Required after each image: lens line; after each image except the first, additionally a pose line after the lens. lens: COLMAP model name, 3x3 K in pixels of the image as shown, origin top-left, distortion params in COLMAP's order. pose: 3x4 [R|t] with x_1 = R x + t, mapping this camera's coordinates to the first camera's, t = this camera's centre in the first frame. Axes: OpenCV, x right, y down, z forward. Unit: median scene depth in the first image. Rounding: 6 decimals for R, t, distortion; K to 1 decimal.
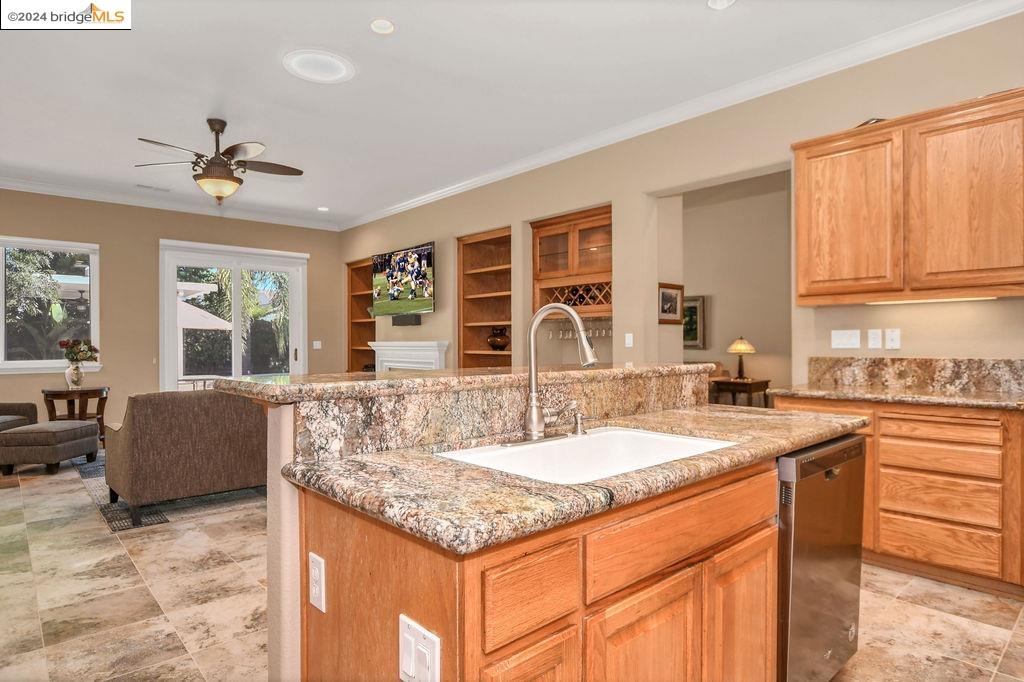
lens RADIAL K [[575.3, 0, 512.0], [0, 575.3, 341.0], [0, 0, 1]] dist [-0.015091, -0.000349]
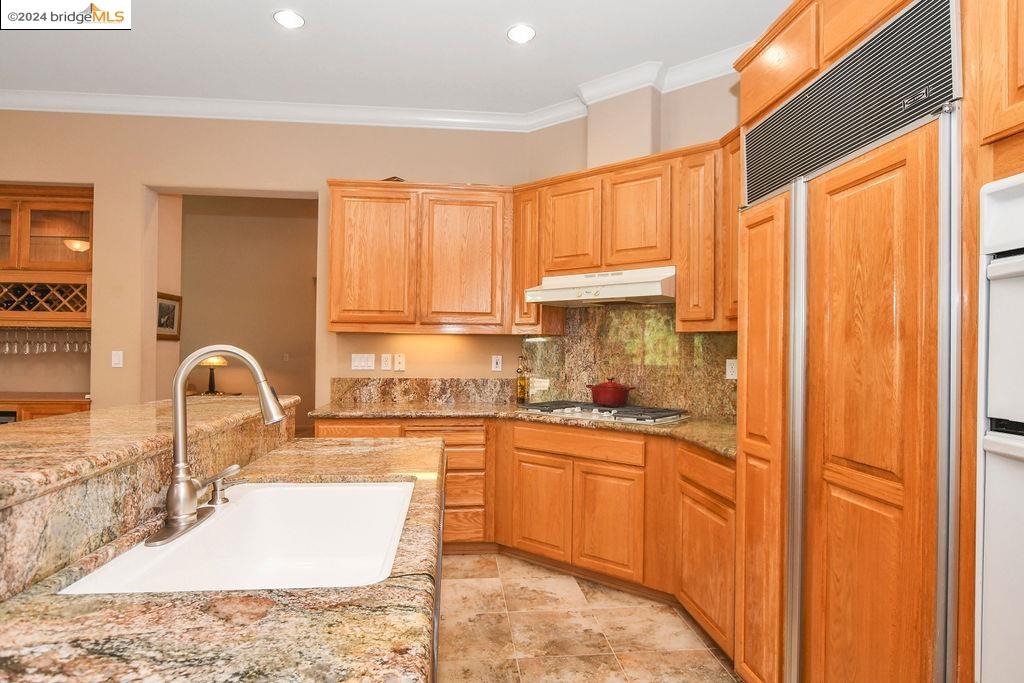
lens RADIAL K [[560.6, 0, 508.1], [0, 560.6, 347.4], [0, 0, 1]] dist [-0.013671, 0.000914]
pose [[0.594062, 0.015114, 0.804277, -0.091413], [-0.016002, 0.999848, -0.006970, -0.018896], [-0.804260, -0.008730, 0.594213, 0.071144]]
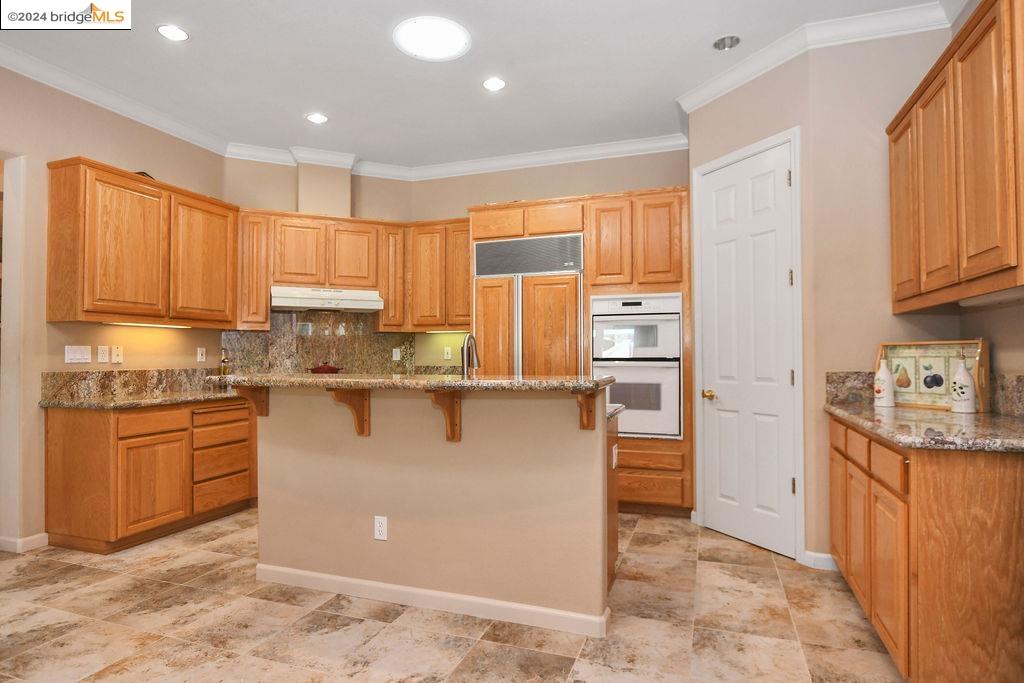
lens RADIAL K [[560.9, 0, 512.0], [0, 560.9, 341.5], [0, 0, 1]] dist [-0.015030, 0.000338]
pose [[-0.473261, 0.027562, 0.880491, -0.451485], [0.000872, 0.999525, -0.030819, 0.003565], [-0.880922, -0.013817, -0.473060, 0.510281]]
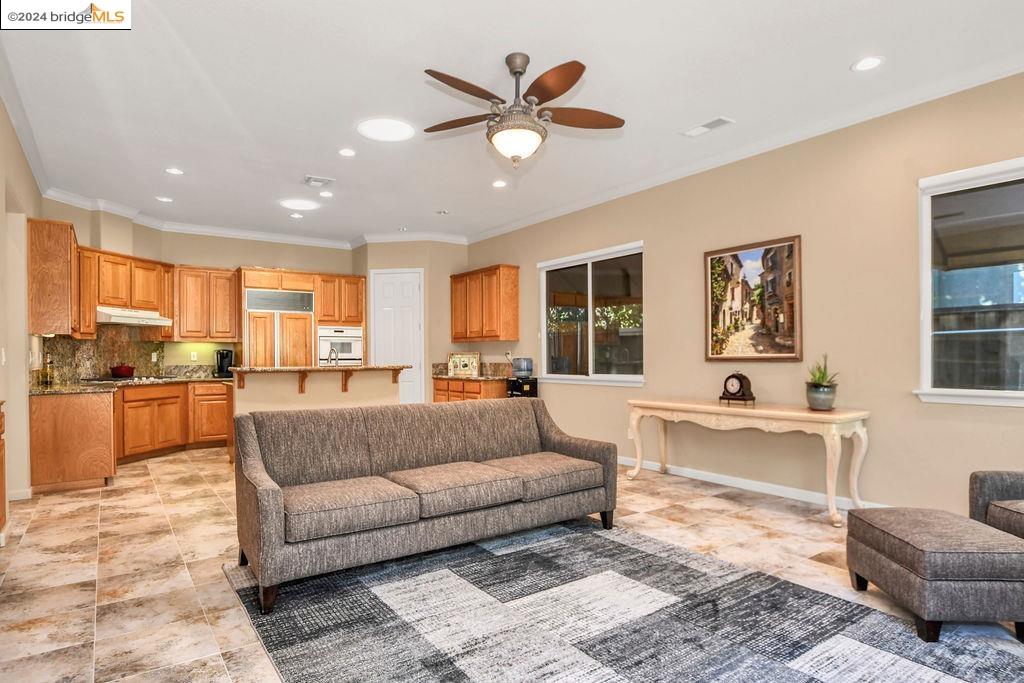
lens RADIAL K [[581.0, 0, 509.5], [0, 581.0, 354.5], [0, 0, 1]] dist [-0.005792, -0.000084]
pose [[-0.992558, 0.009001, 0.121440, -0.503032], [0.008219, 0.999942, -0.006940, 0.005914], [-0.121495, -0.005890, -0.992575, 1.490382]]
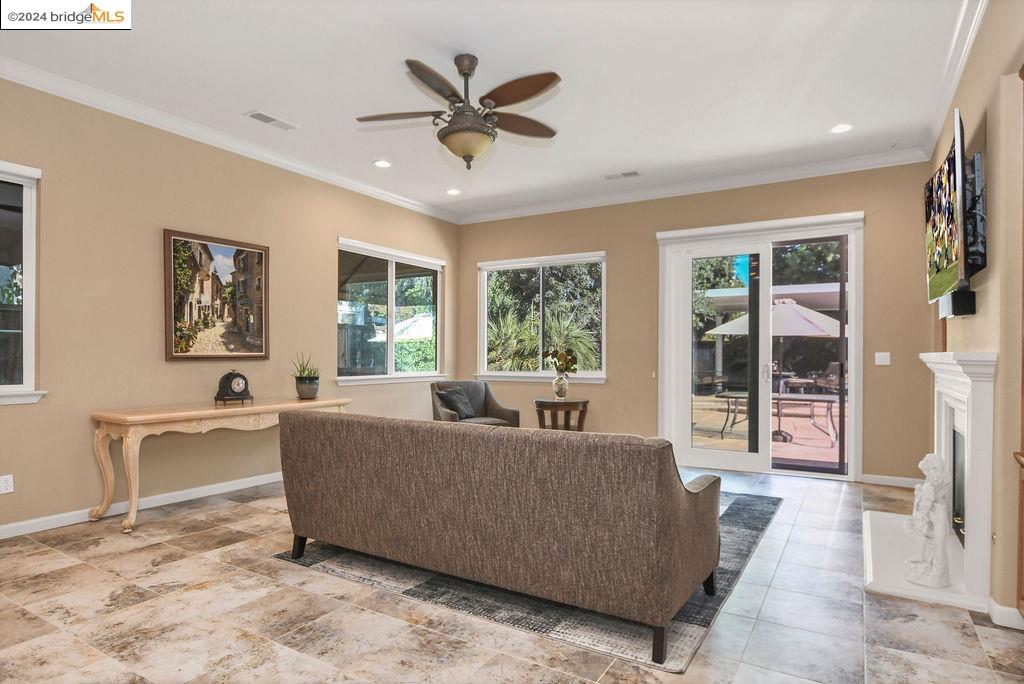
lens RADIAL K [[581.0, 0, 509.5], [0, 581.0, 355.0], [0, 0, 1]] dist [-0.005792, -0.000084]
pose [[0.287053, 0.005671, -0.957898, 0.203230], [-0.001866, 0.999984, 0.005361, 0.000521], [0.957913, 0.000249, 0.287059, 0.708674]]
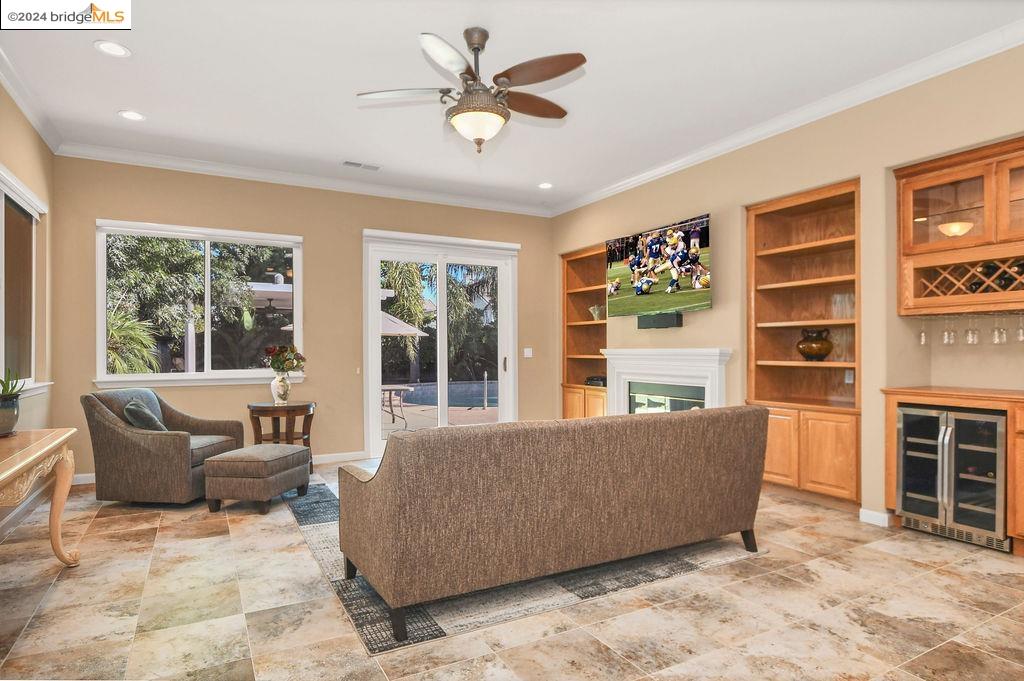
lens RADIAL K [[574.3, 0, 513.6], [0, 574.3, 353.2], [0, 0, 1]] dist [-0.021143, -0.000415]
pose [[0.973692, 0.002811, -0.227851, -0.263717], [-0.001227, 0.999974, 0.007091, 0.002391], [0.227865, -0.006625, 0.973670, 0.280114]]
